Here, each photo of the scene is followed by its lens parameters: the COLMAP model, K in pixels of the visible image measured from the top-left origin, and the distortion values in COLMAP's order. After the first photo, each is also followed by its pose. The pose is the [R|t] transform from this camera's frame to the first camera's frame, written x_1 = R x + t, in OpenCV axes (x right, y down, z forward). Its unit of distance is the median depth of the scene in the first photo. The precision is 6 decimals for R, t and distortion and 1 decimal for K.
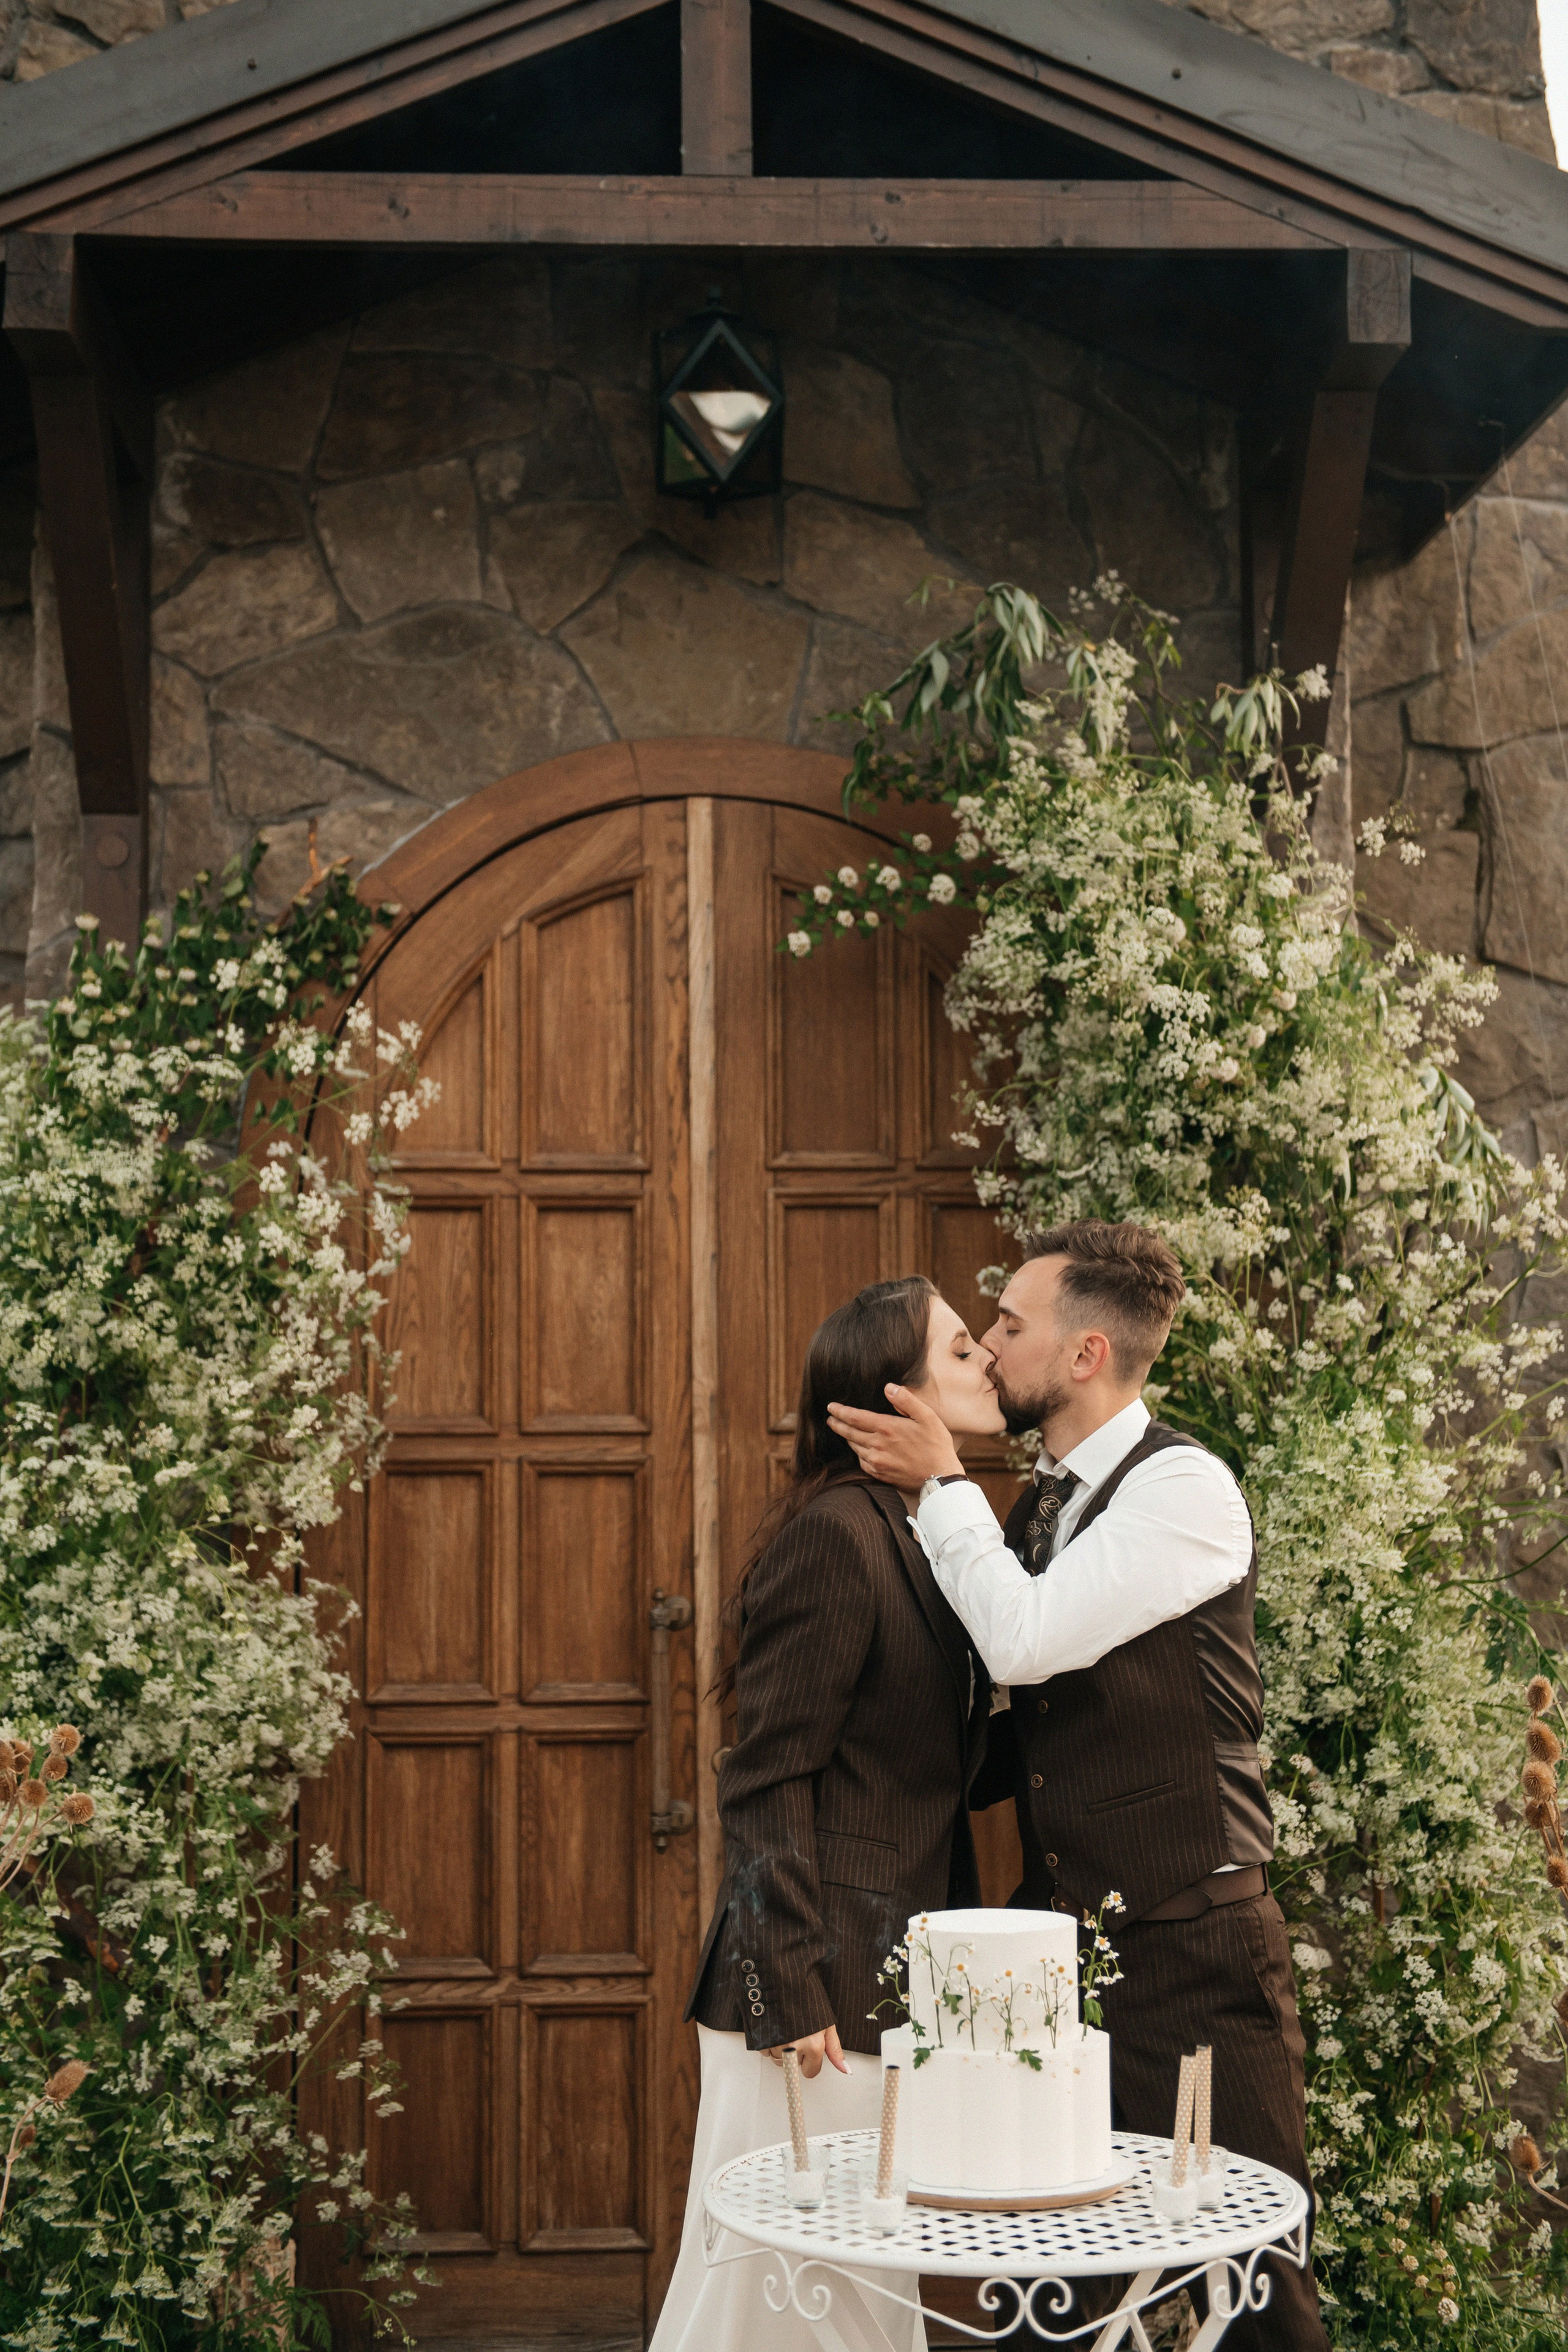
lens RADIAL K [[3172.9, 0, 793.8], [0, 3172.9, 1172.9], [0, 0, 1]] dist [0.038307, 0.000000]
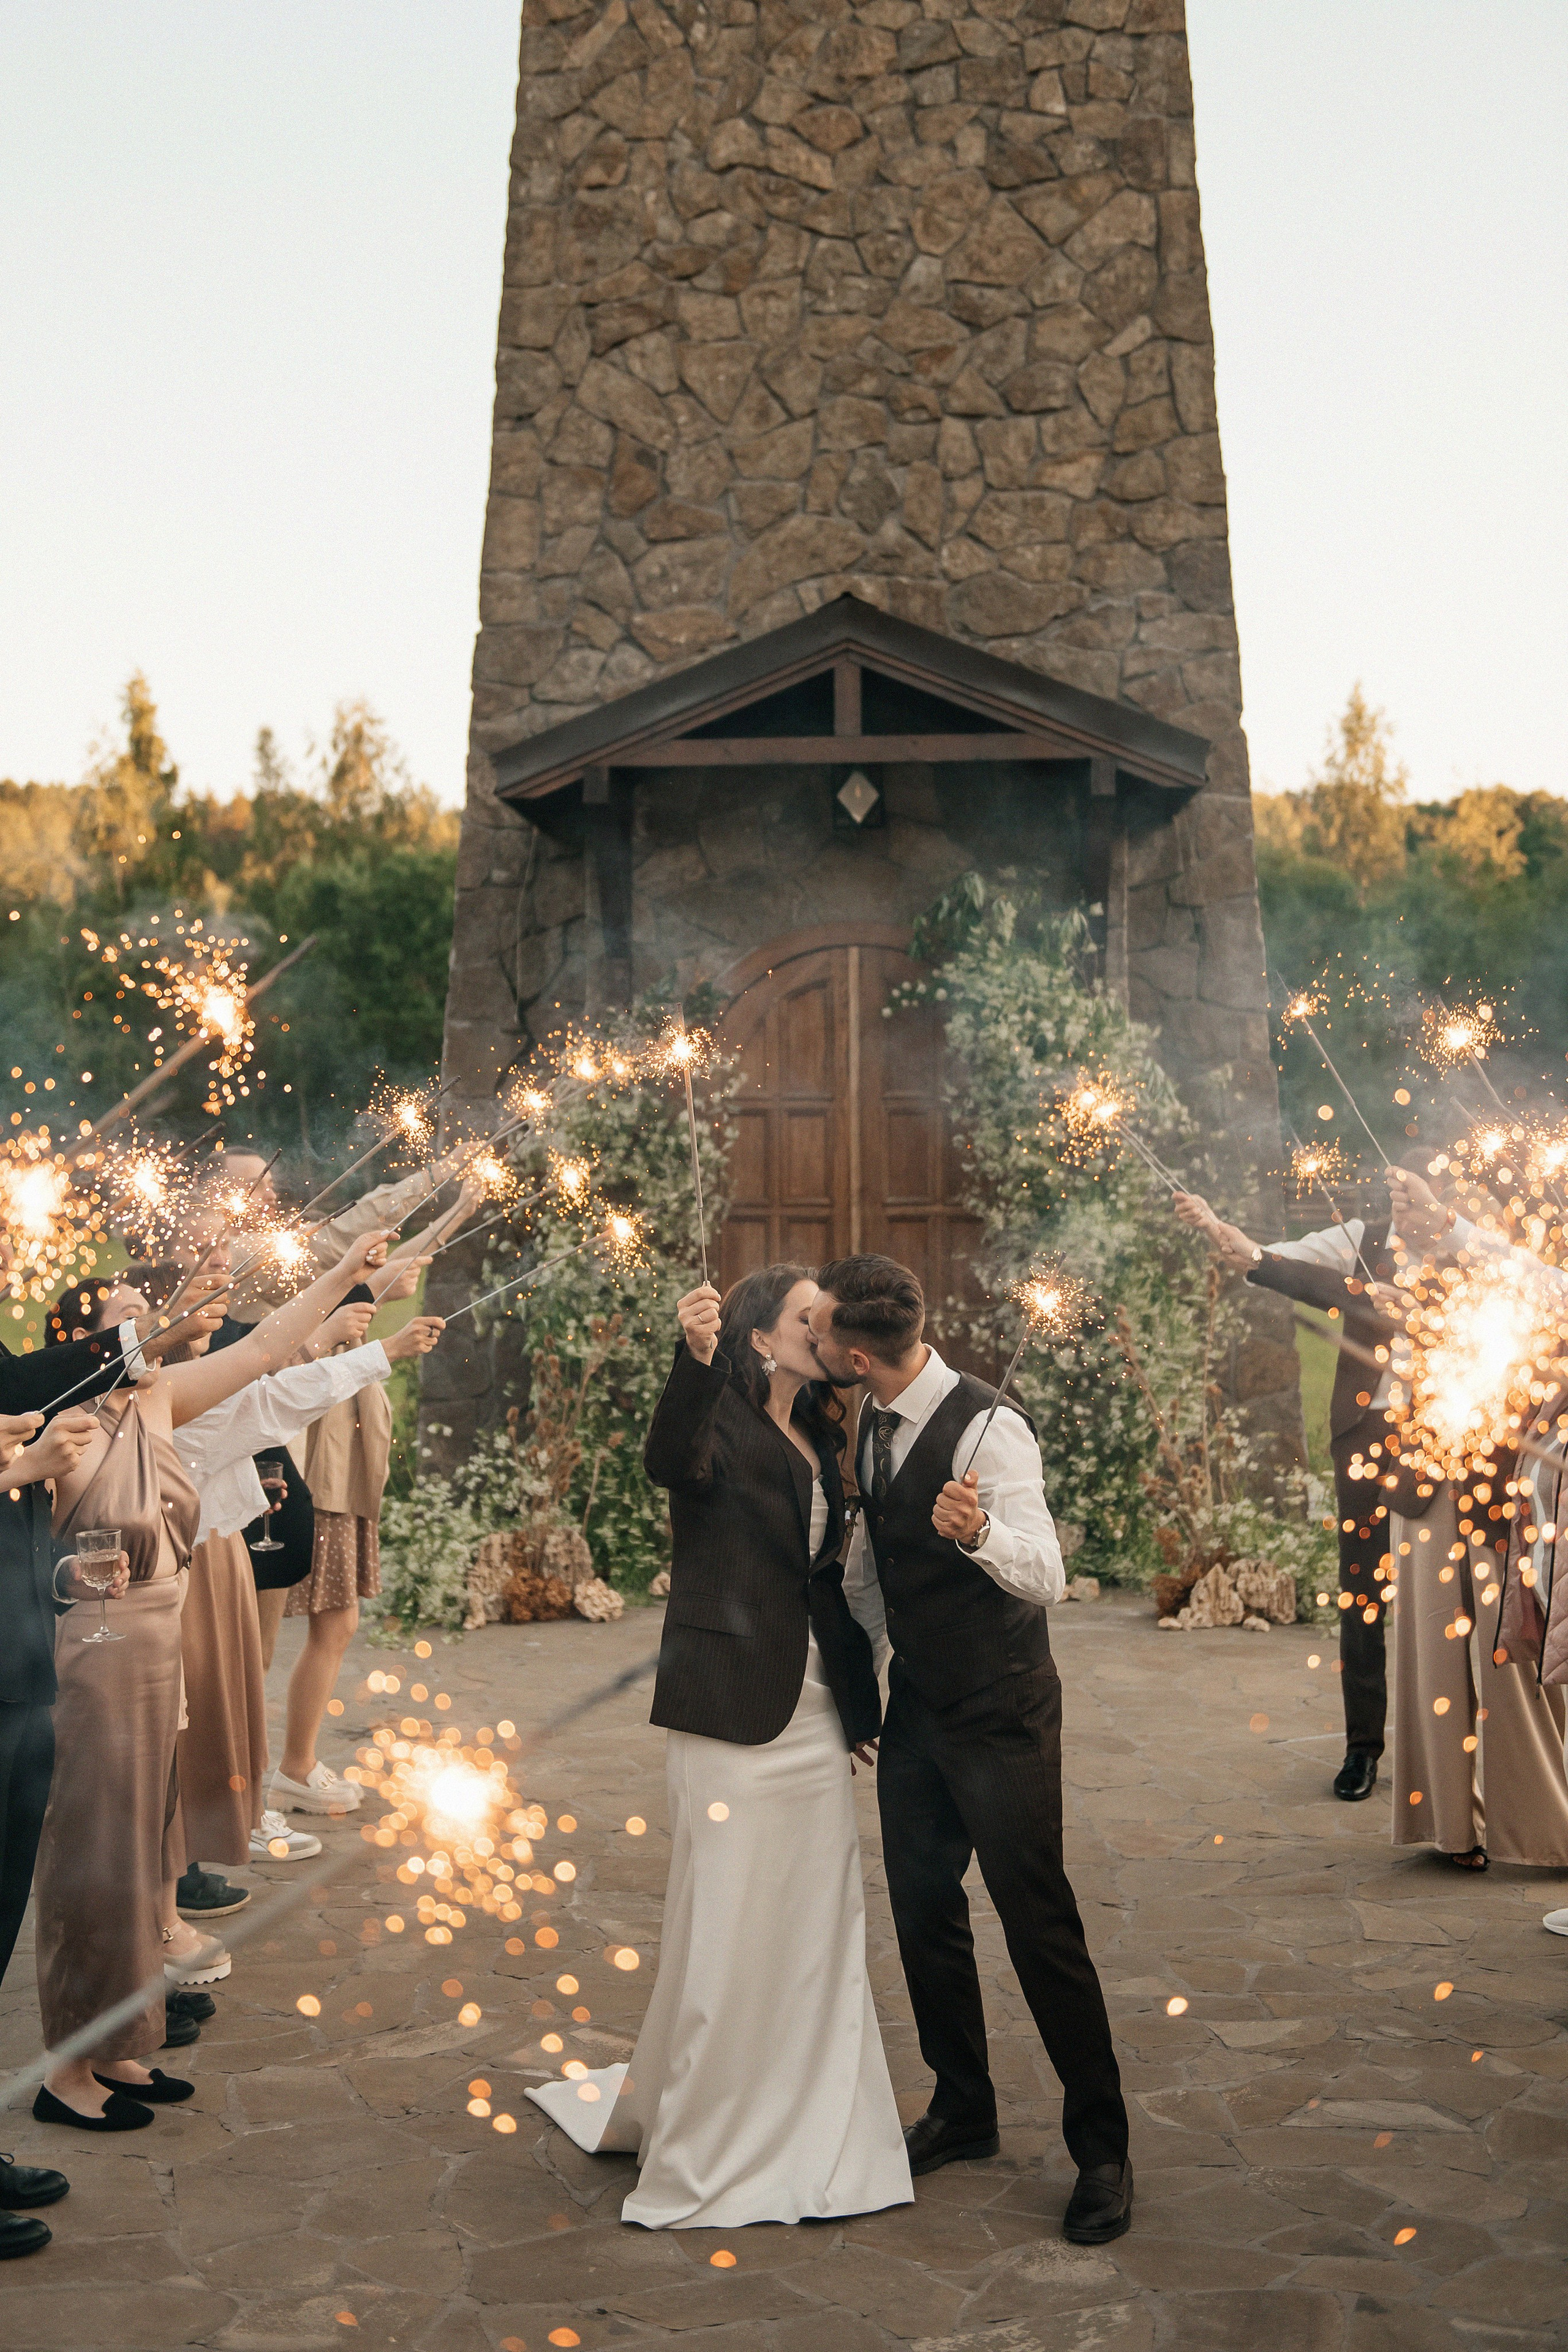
lens RADIAL K [[2693.9, 0, 780.8], [0, 2693.9, 1176.4], [0, 0, 1]] dist [0.004802, 0.000000]
pose [[0.993294, 0.006455, -0.115438, 0.172568], [0.005875, 0.994333, 0.106151, -0.180604], [0.115469, -0.106117, 0.987626, -1.192373]]
